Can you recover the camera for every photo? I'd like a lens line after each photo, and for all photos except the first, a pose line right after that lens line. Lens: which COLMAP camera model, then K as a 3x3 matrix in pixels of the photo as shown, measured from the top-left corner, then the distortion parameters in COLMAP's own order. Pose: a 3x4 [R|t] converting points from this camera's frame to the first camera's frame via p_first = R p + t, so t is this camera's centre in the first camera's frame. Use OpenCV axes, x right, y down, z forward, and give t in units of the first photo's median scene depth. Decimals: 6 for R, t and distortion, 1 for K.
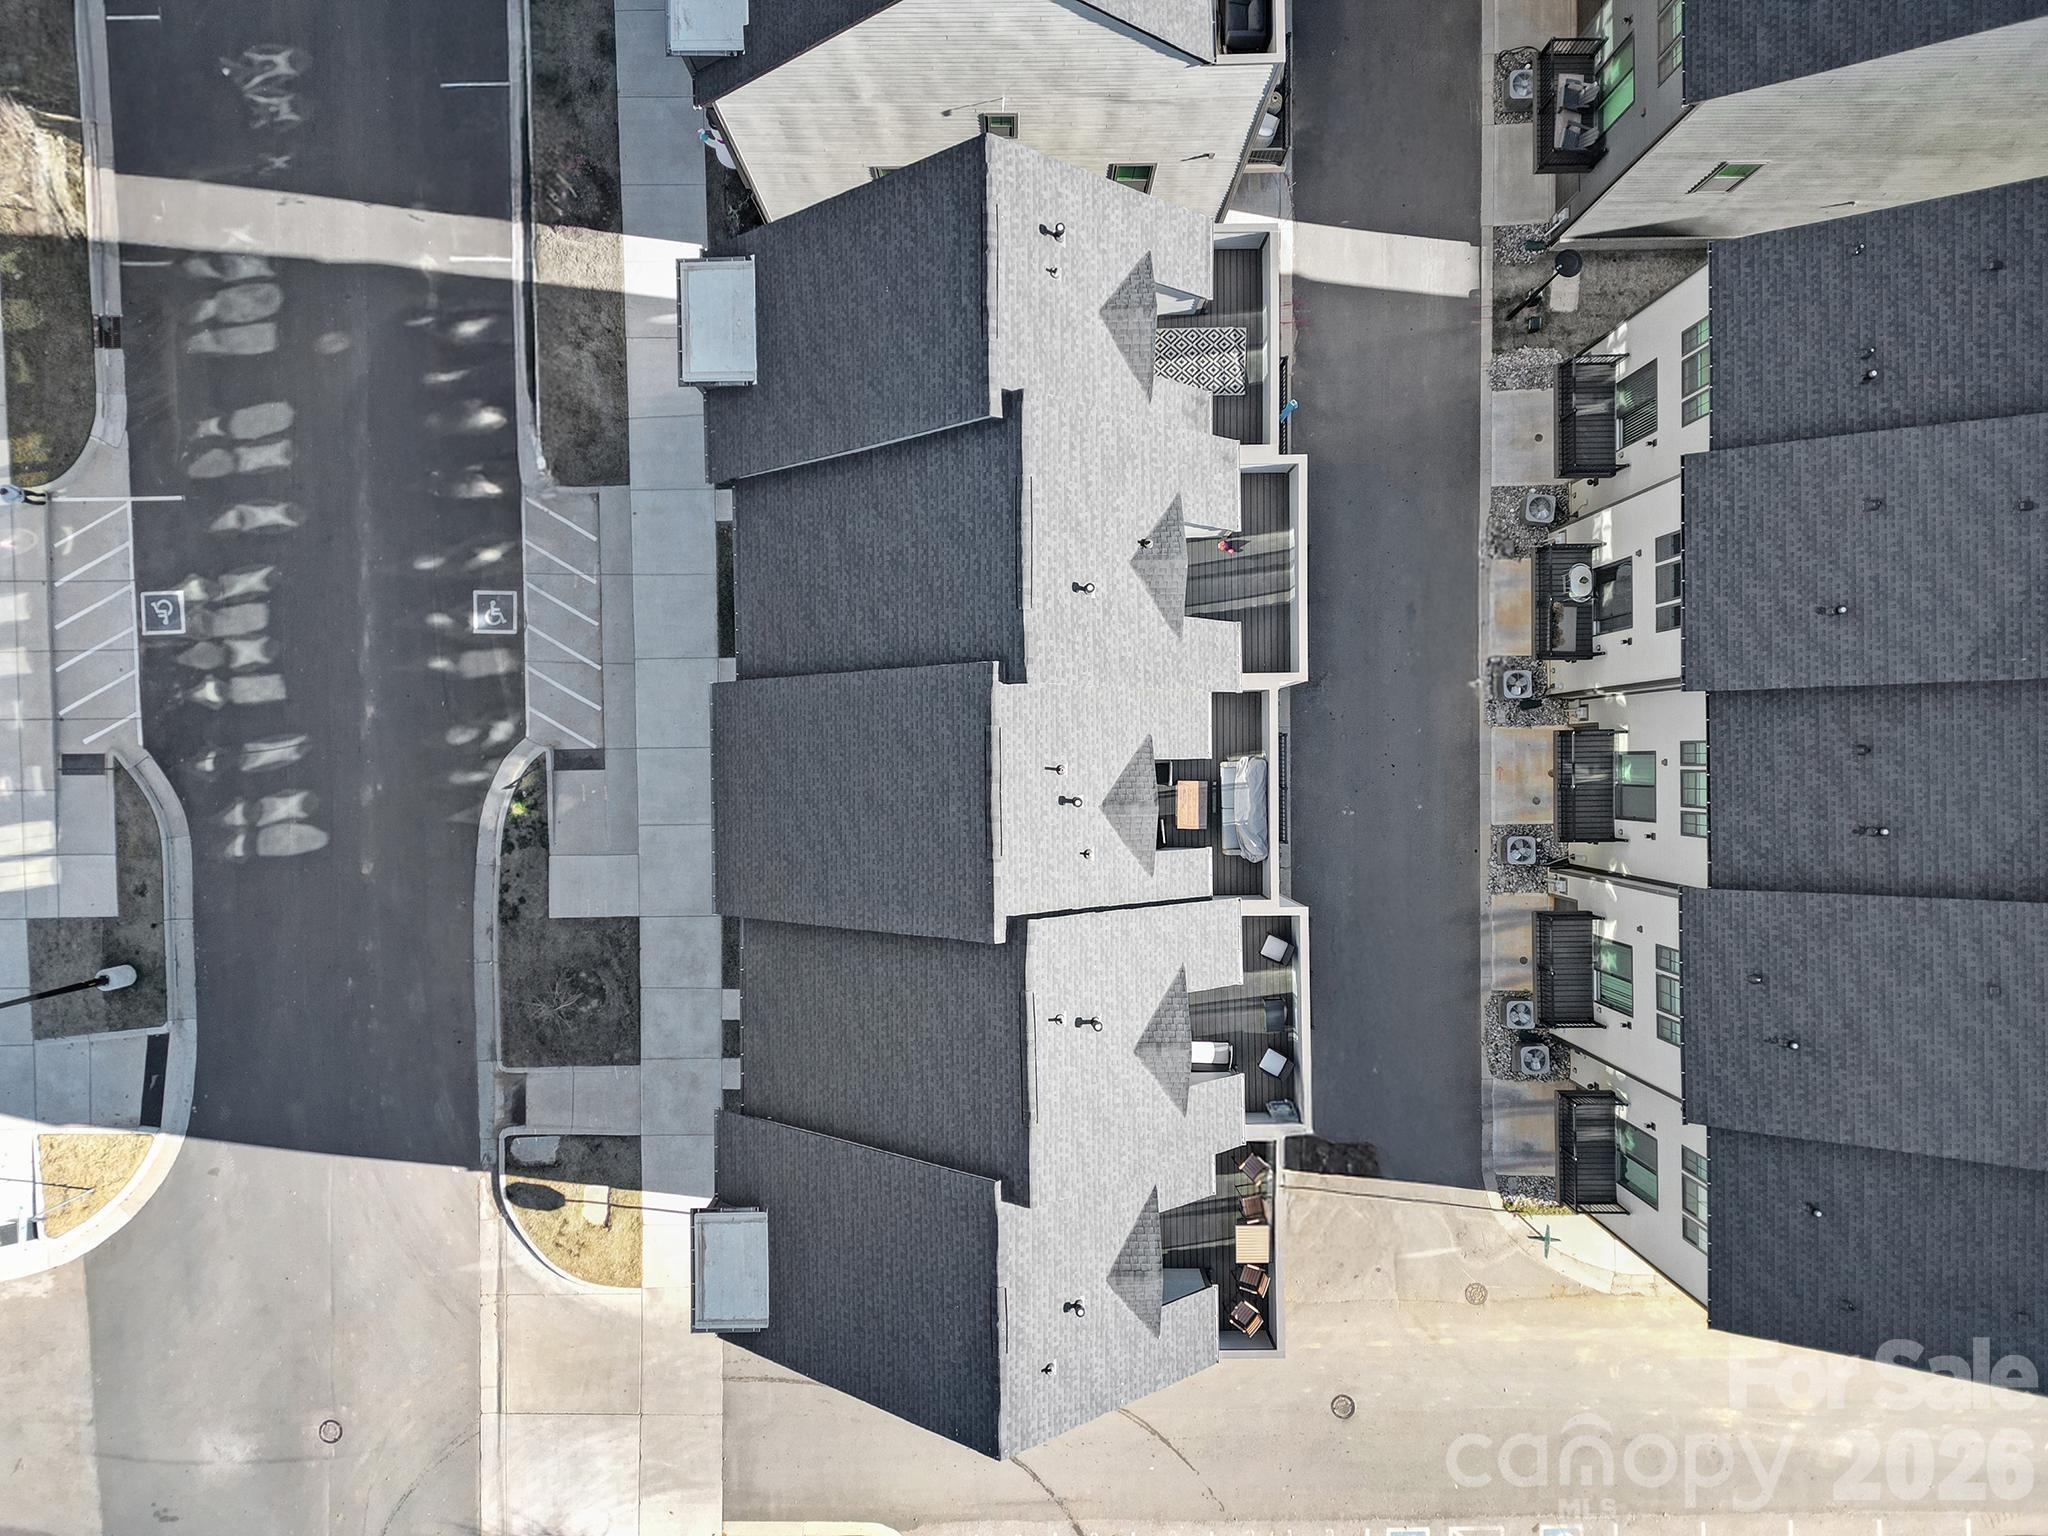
lens RADIAL K [[1413.5, 0, 1024.7], [0, 1413.5, 754.0], [0, 0, 1]] dist [0.069590, -0.063713]
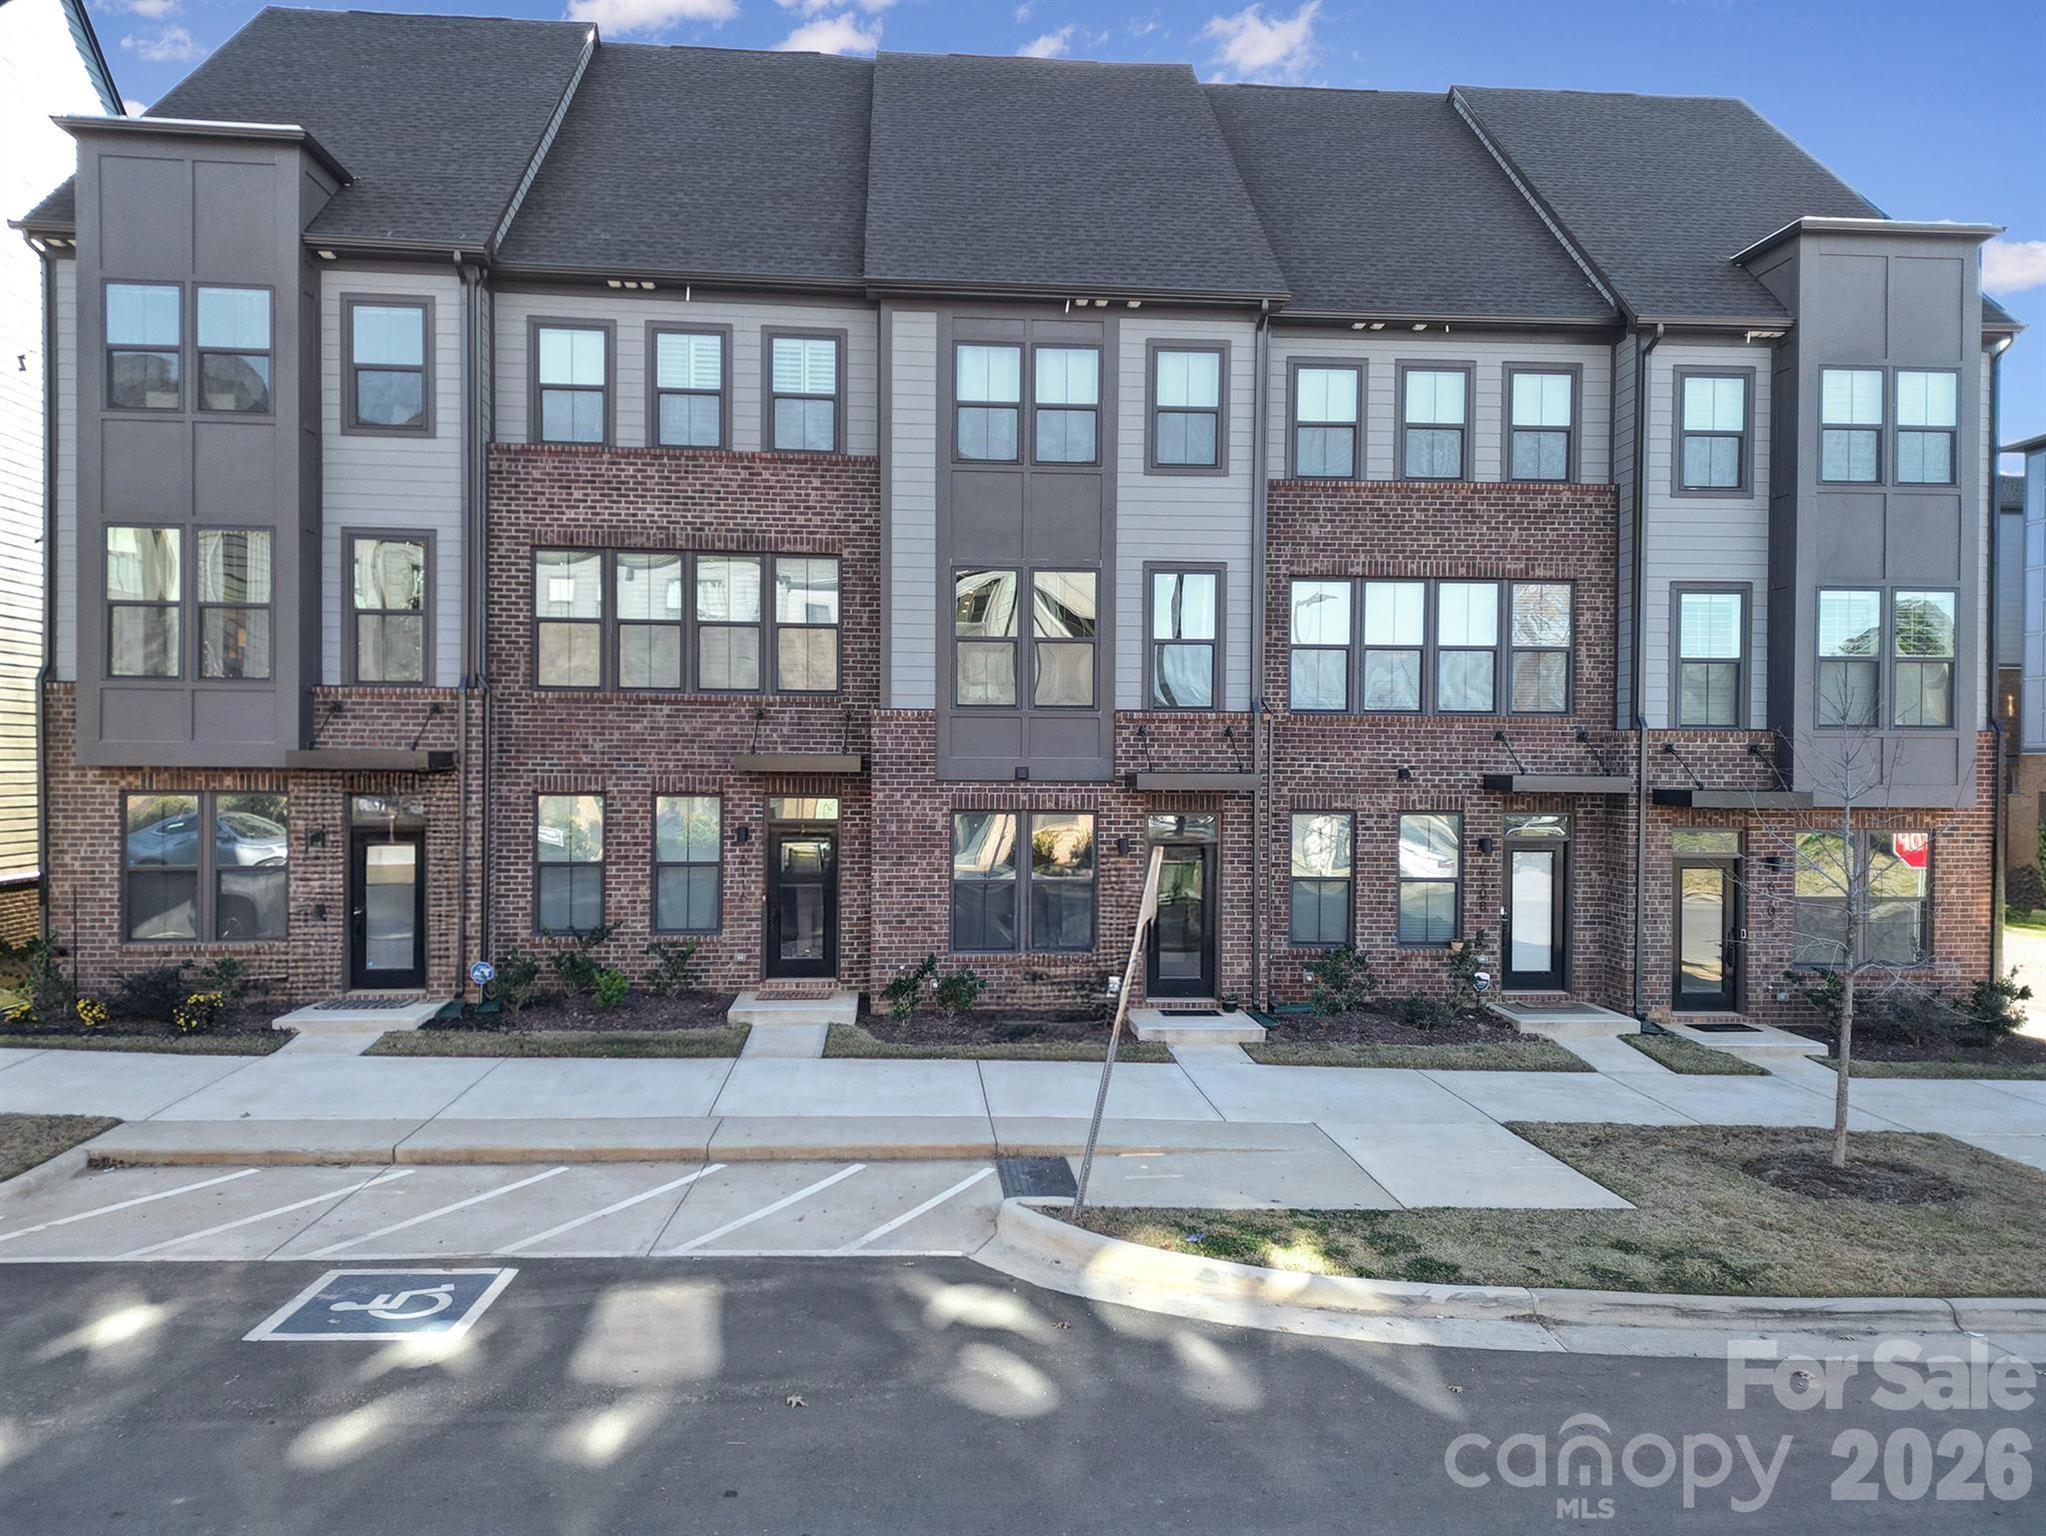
lens RADIAL K [[1412.2, 0, 1012.6], [0, 1412.2, 773.6], [0, 0, 1]] dist [0.069590, -0.063713]
pose [[-0.074171, -0.004477, 0.997235, -0.592002], [0.997238, 0.003576, 0.074187, -0.025524], [-0.003898, 0.999984, 0.004200, 0.917995]]
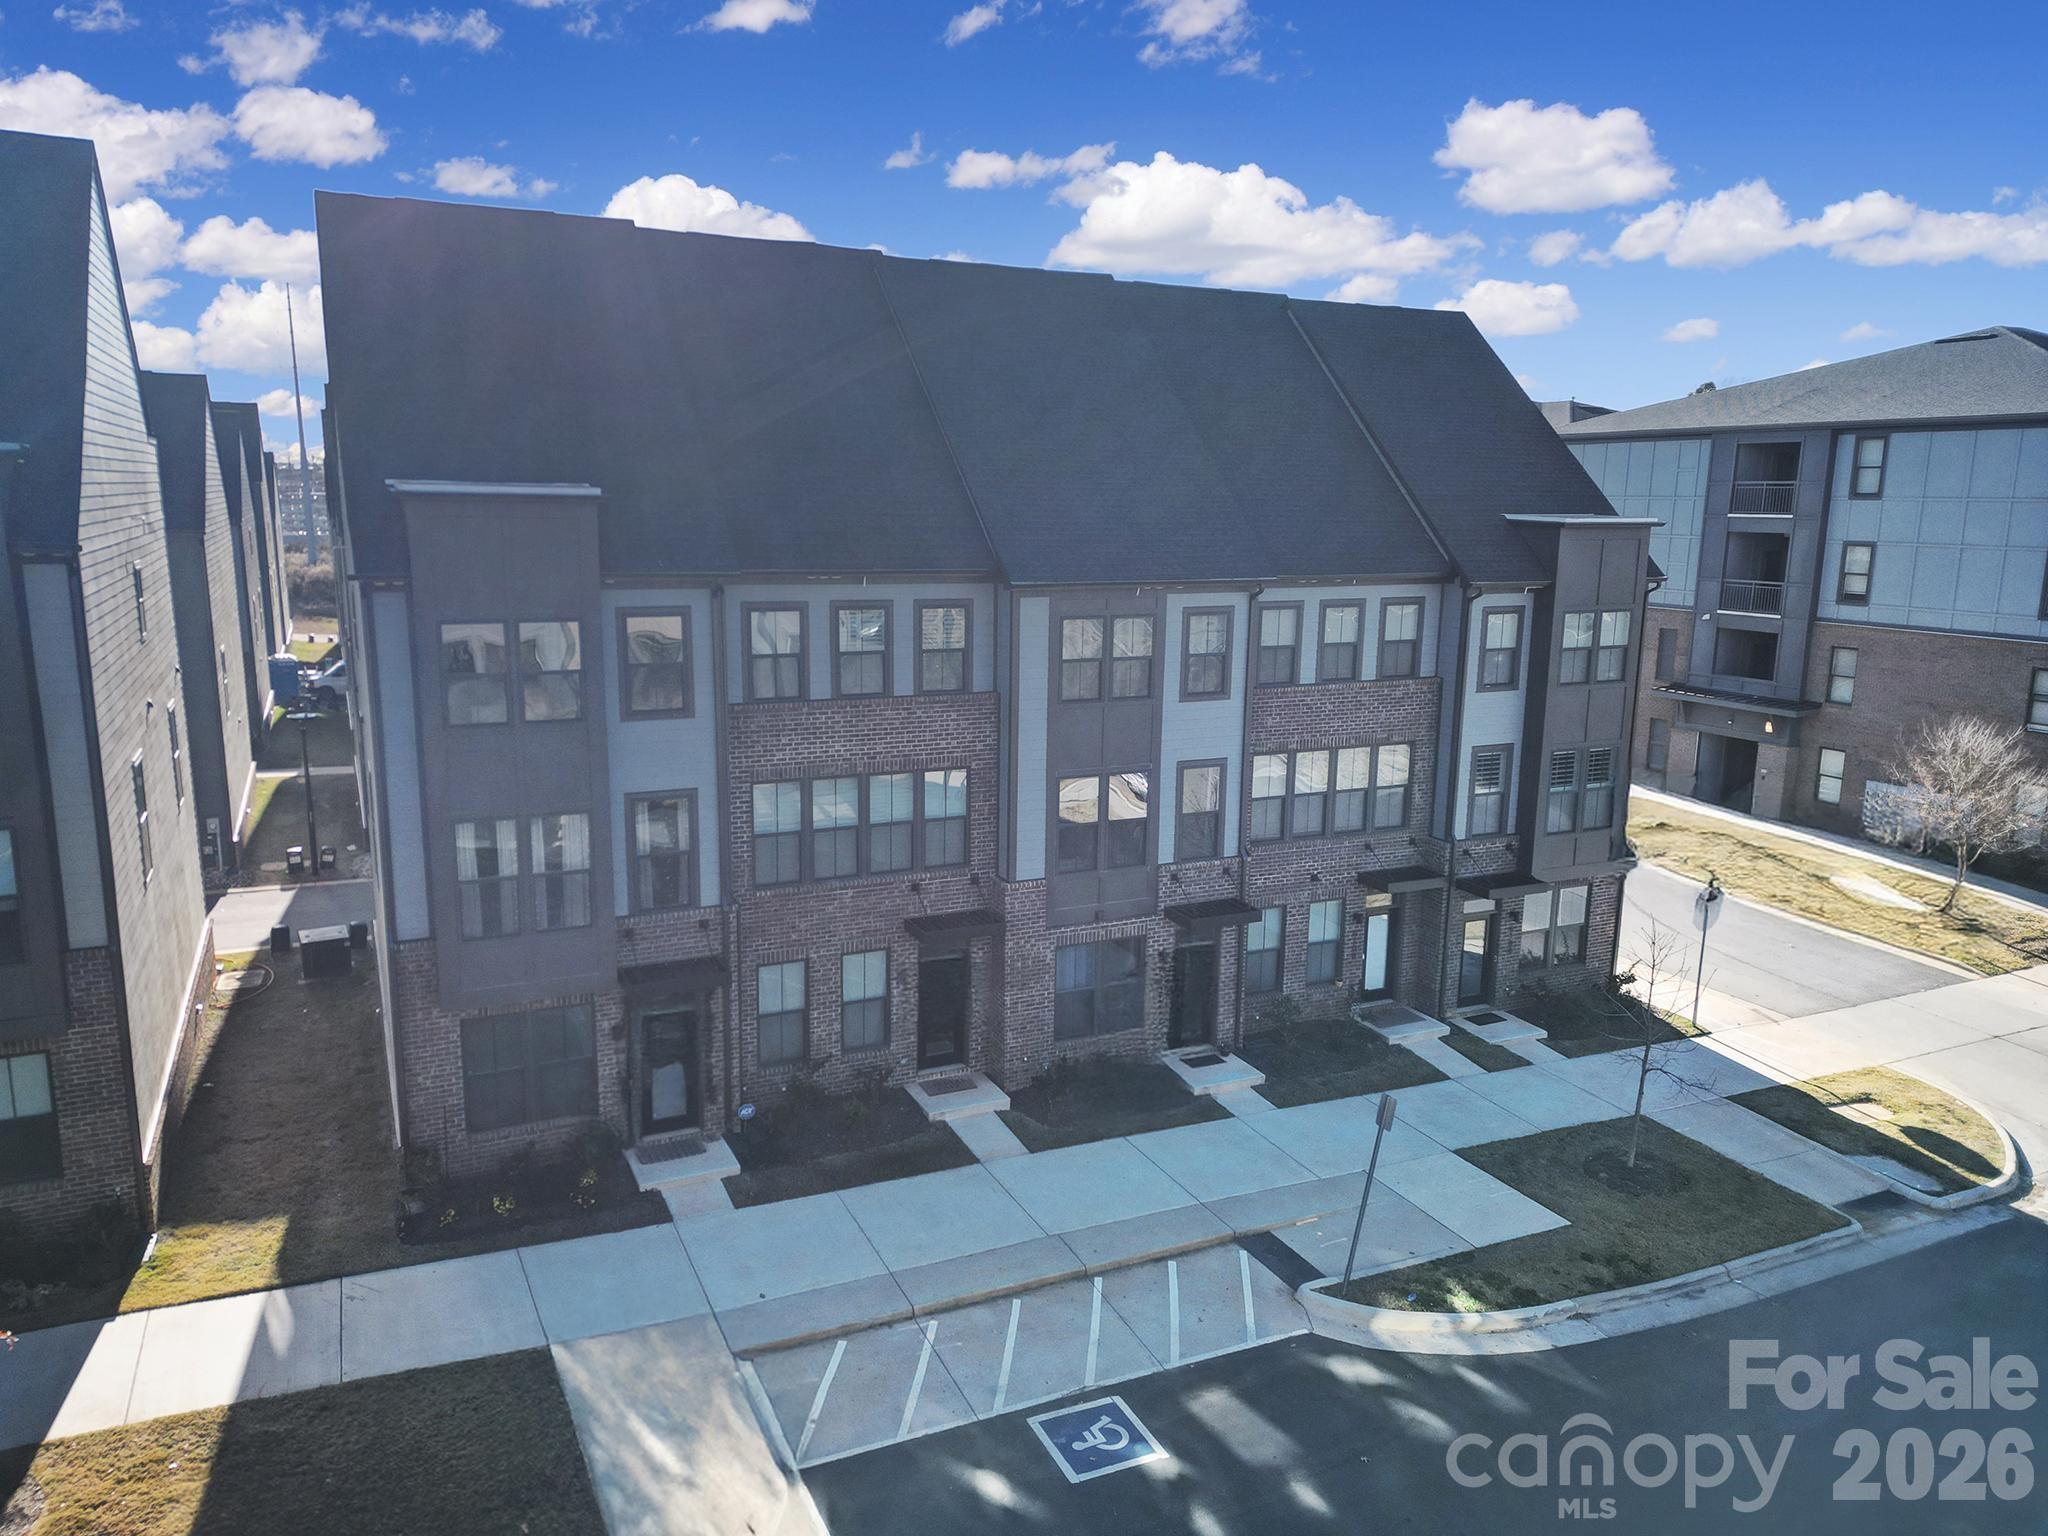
lens RADIAL K [[1413.5, 0, 1021.6], [0, 1413.5, 770.1], [0, 0, 1]] dist [0.069590, -0.063713]
pose [[-0.425099, -0.175647, 0.887941, -0.683317], [0.905117, -0.074555, 0.418575, -0.275768], [-0.007321, 0.981626, 0.190675, 0.739540]]
